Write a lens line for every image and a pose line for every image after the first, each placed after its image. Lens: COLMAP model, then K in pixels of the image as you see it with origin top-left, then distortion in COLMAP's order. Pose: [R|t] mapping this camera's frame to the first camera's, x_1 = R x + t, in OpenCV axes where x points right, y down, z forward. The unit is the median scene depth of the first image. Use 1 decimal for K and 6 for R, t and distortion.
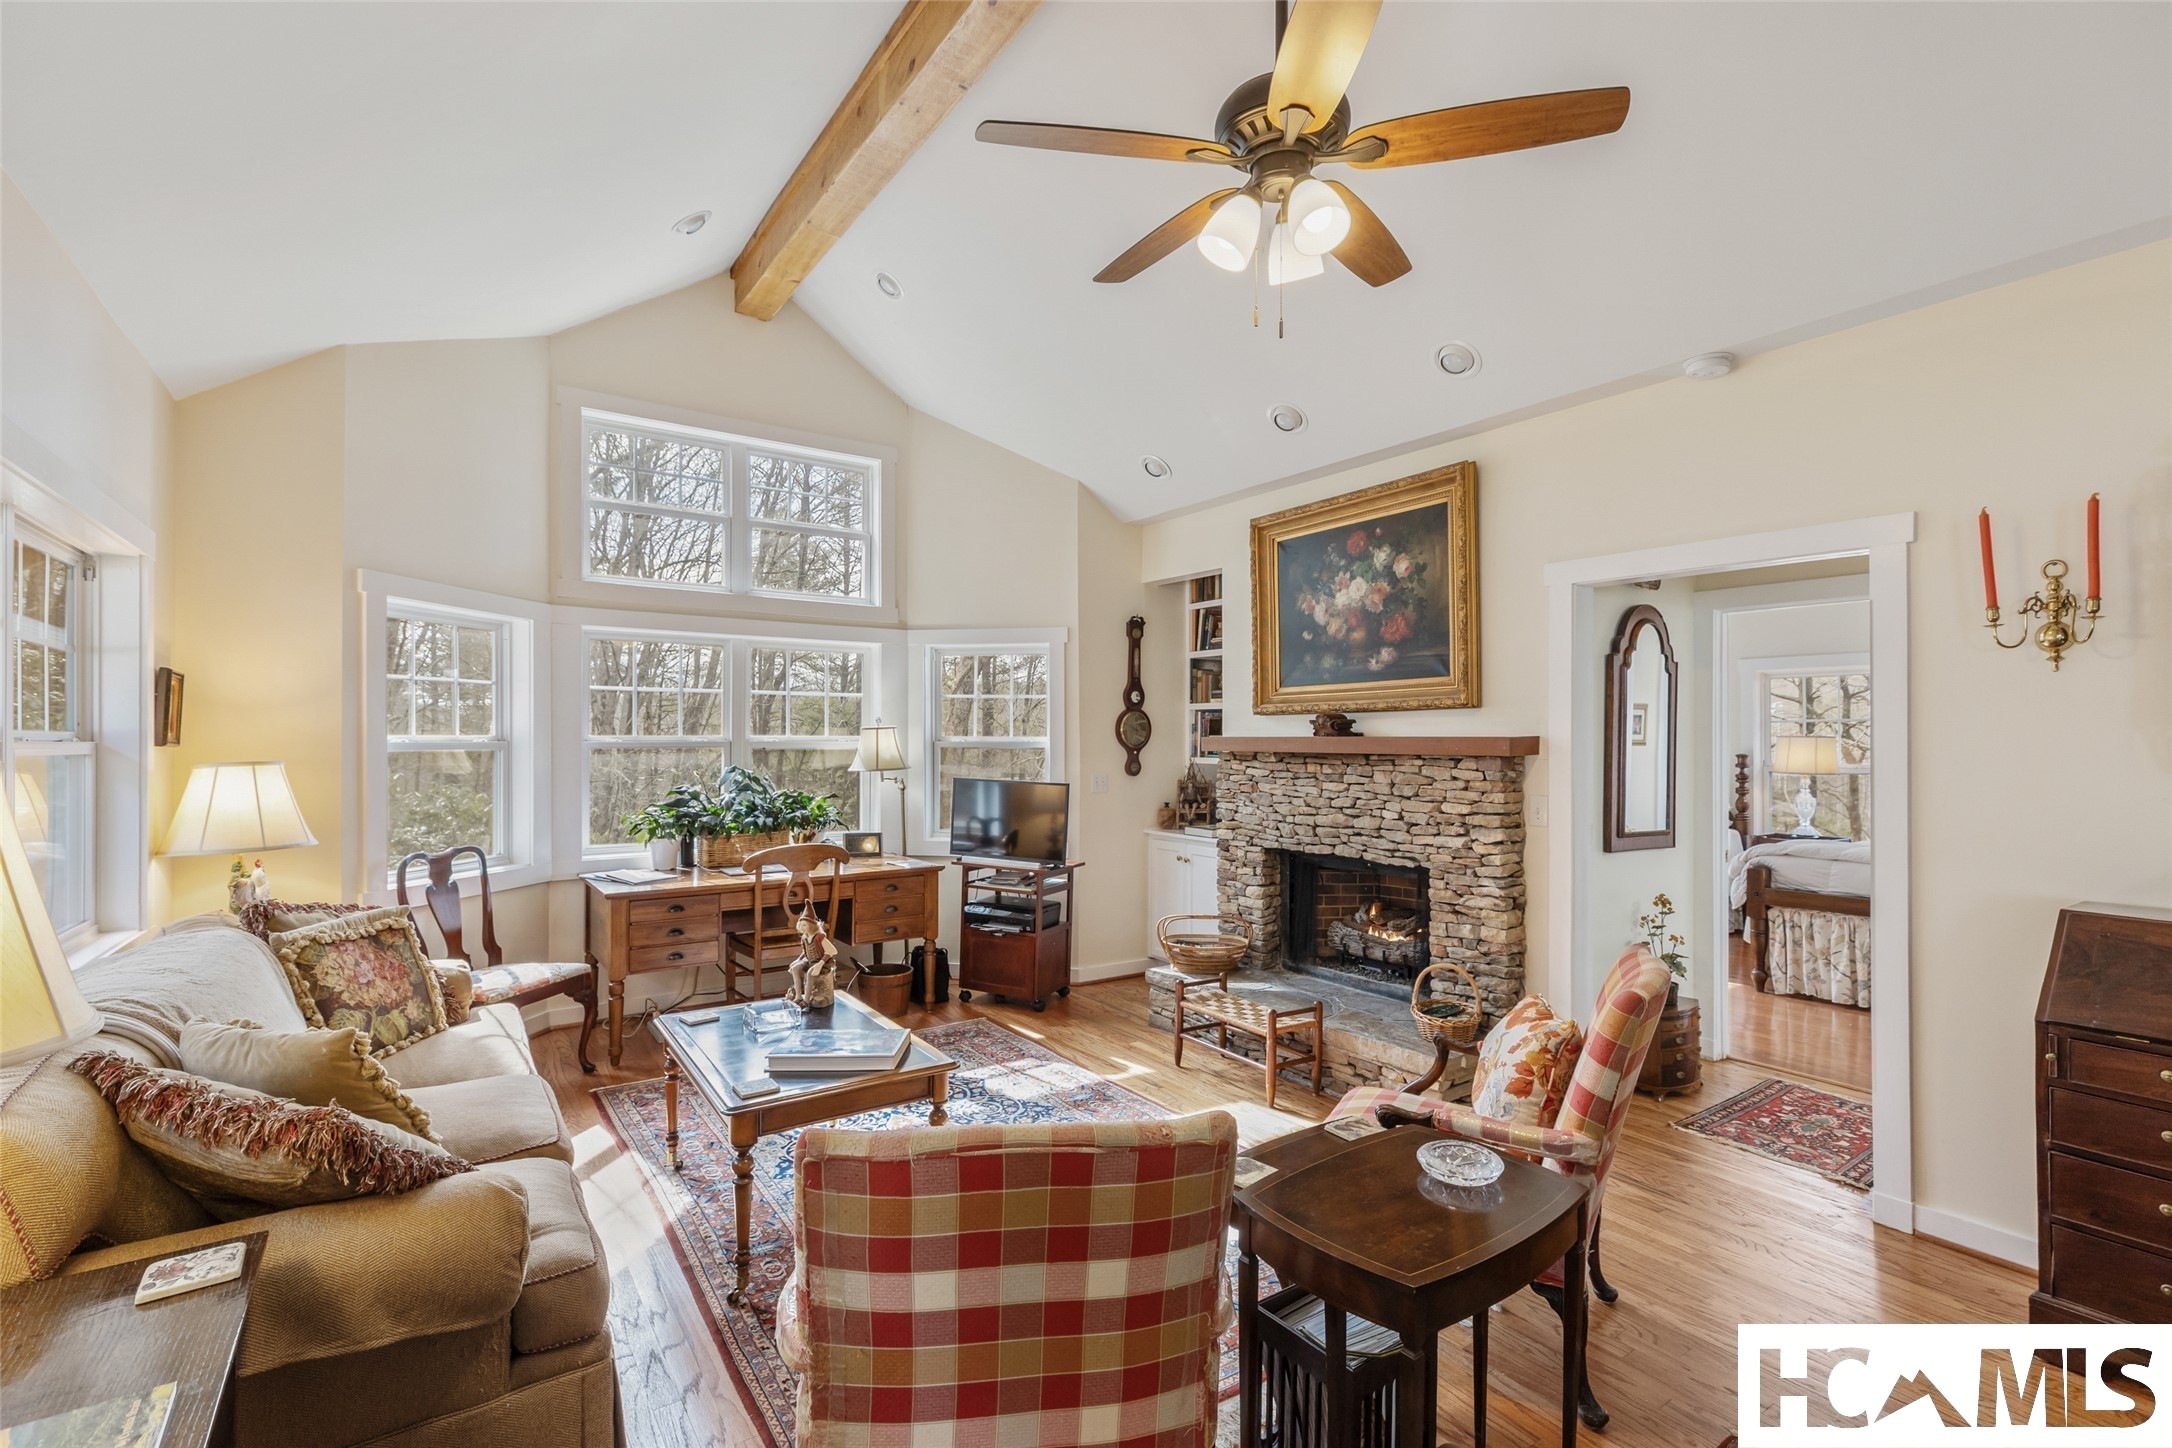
lens RADIAL K [[975.2, 0, 1084.4], [0, 975.2, 724.7], [0, 0, 1]] dist [0.006815, -0.001497]
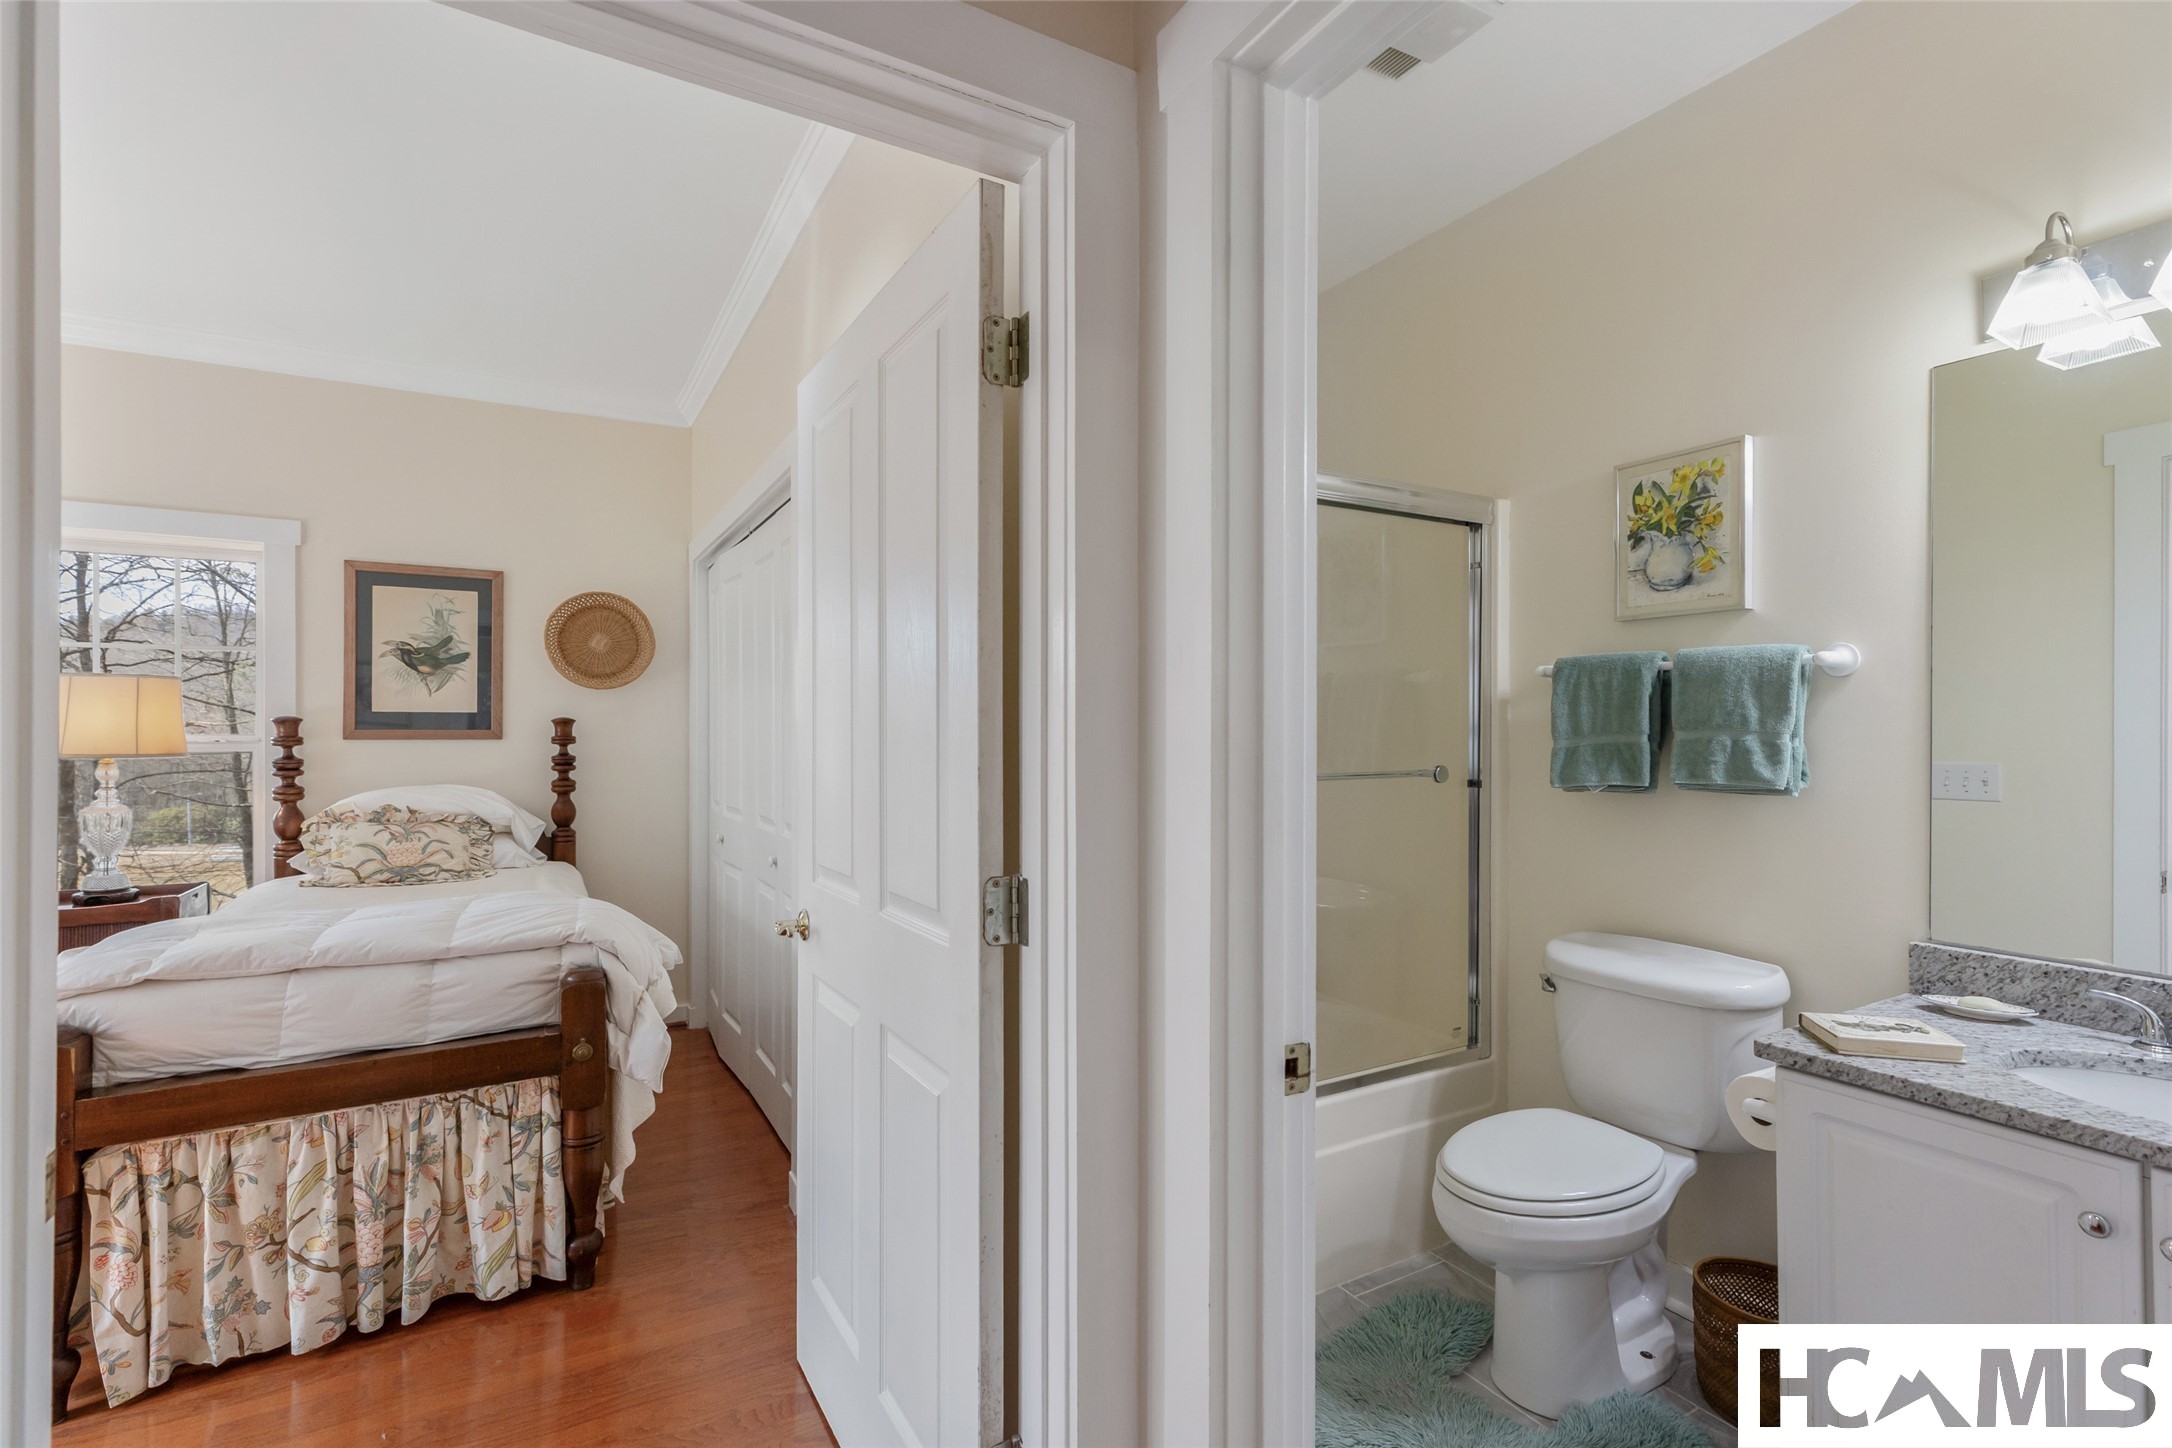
lens RADIAL K [[975.2, 0, 1089.7], [0, 975.2, 738.0], [0, 0, 1]] dist [0.006815, -0.001497]
pose [[0.079581, -0.011500, 0.996762, 0.481982], [-0.016947, 0.999773, 0.012888, 0.043256], [-0.996684, -0.017918, 0.079368, 0.774581]]
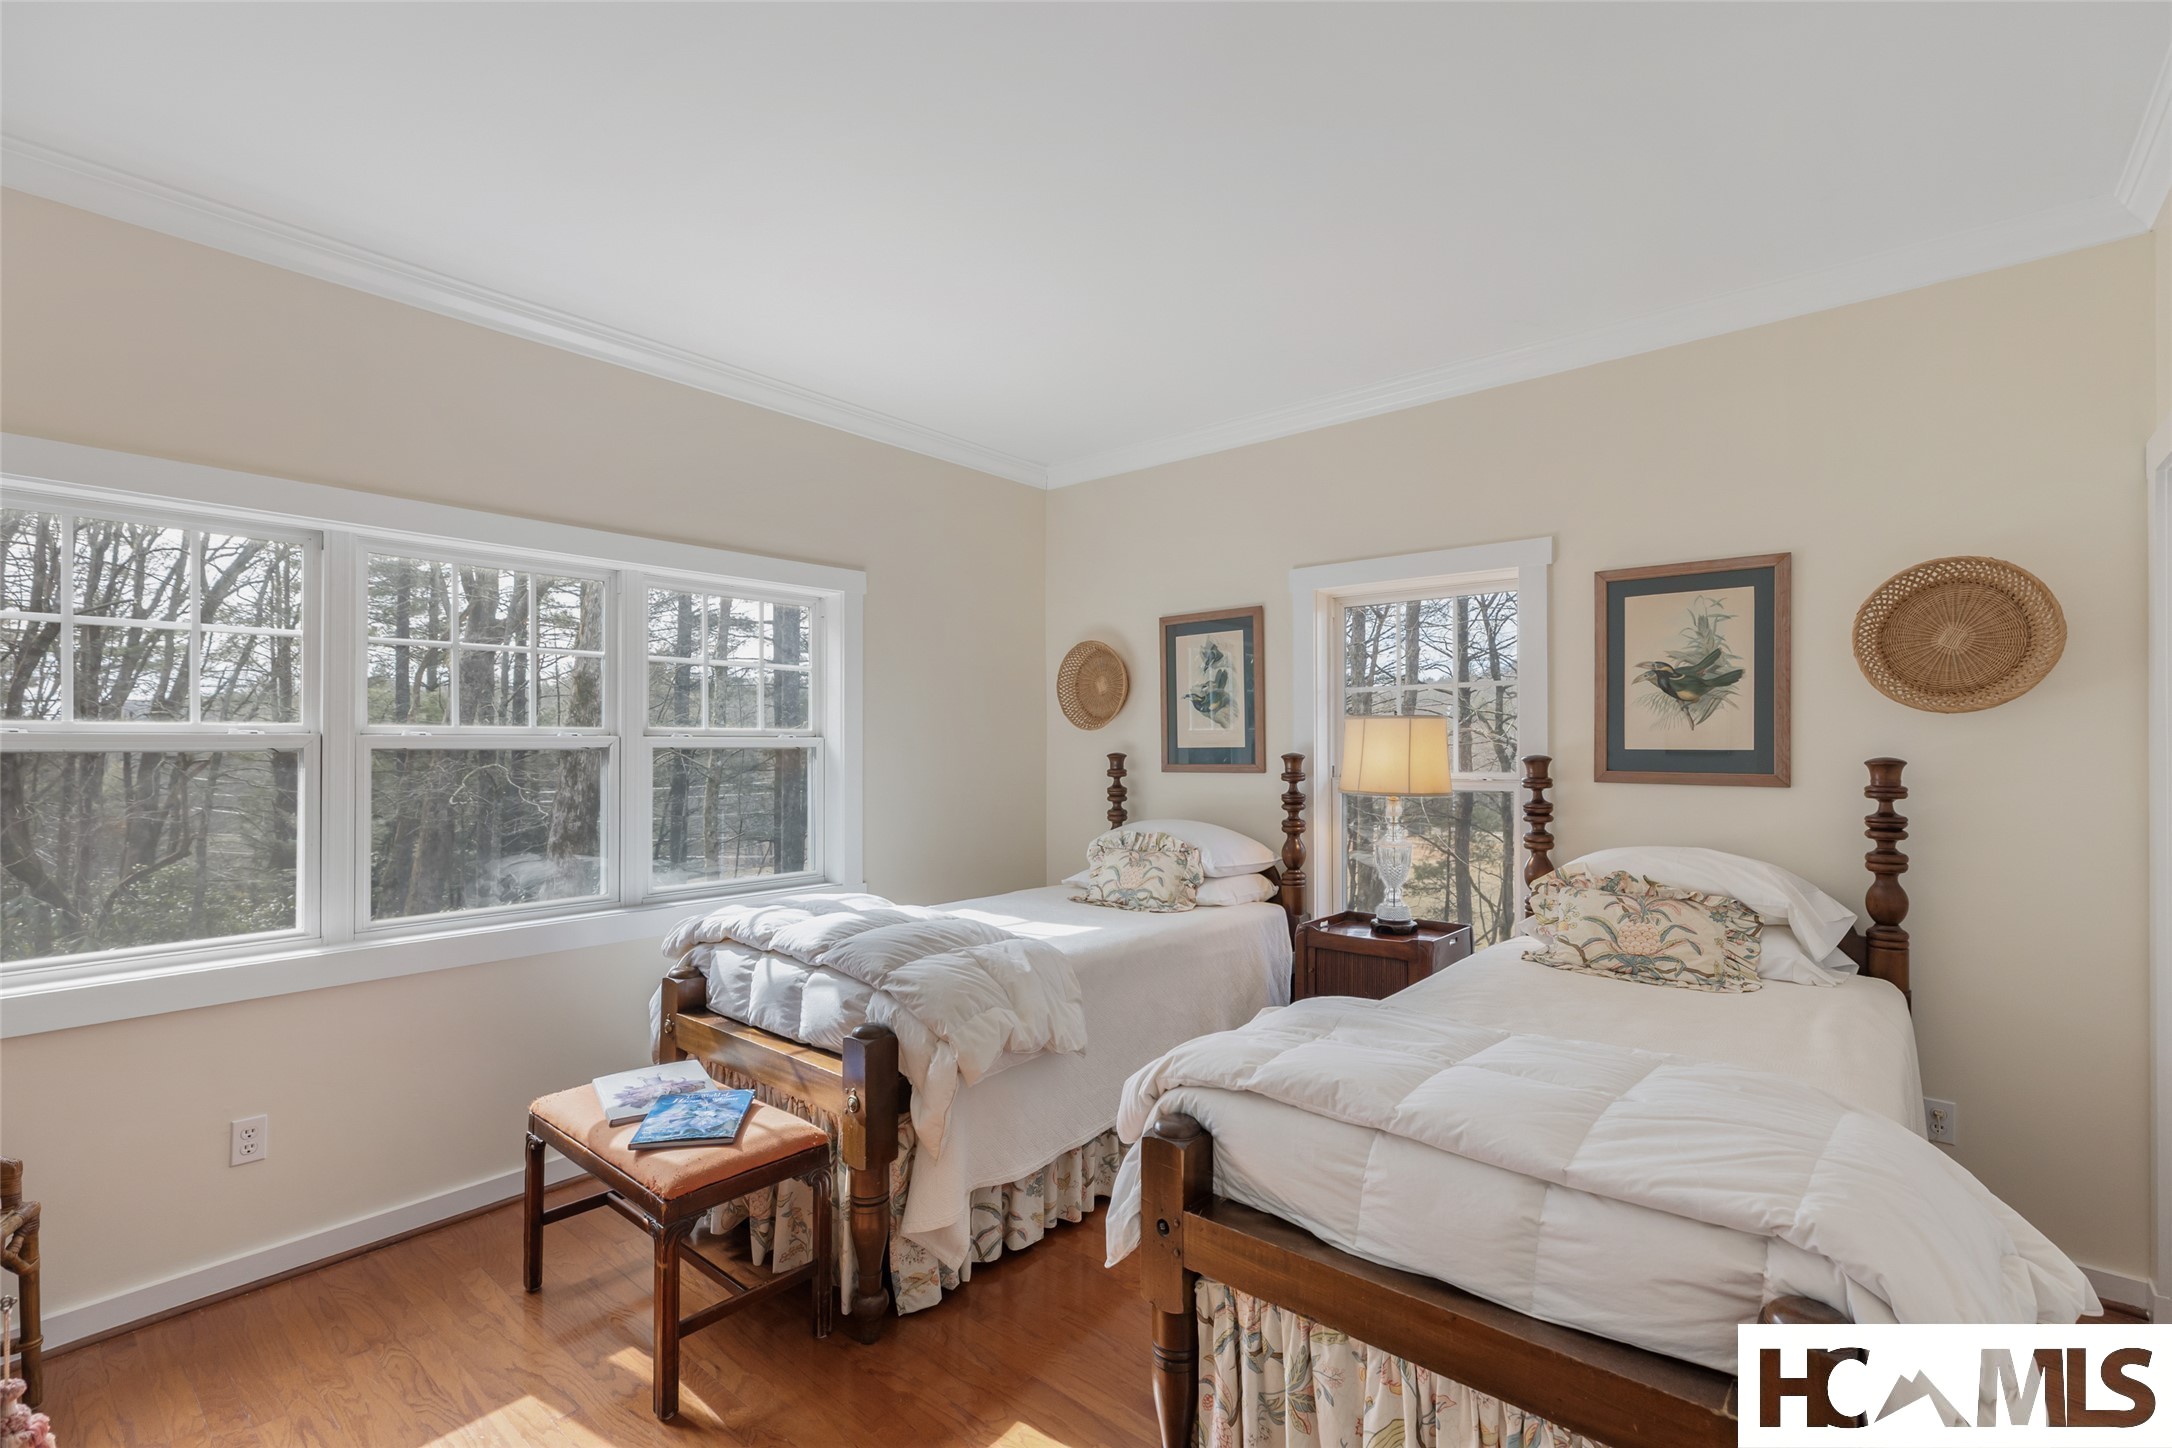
lens RADIAL K [[975.2, 0, 1090.4], [0, 975.2, 730.1], [0, 0, 1]] dist [0.006815, -0.001497]
pose [[0.966757, 0.000056, 0.255696, 0.719120], [-0.001434, 0.999985, 0.005200, 0.025588], [-0.255692, -0.005394, 0.966743, 0.878267]]
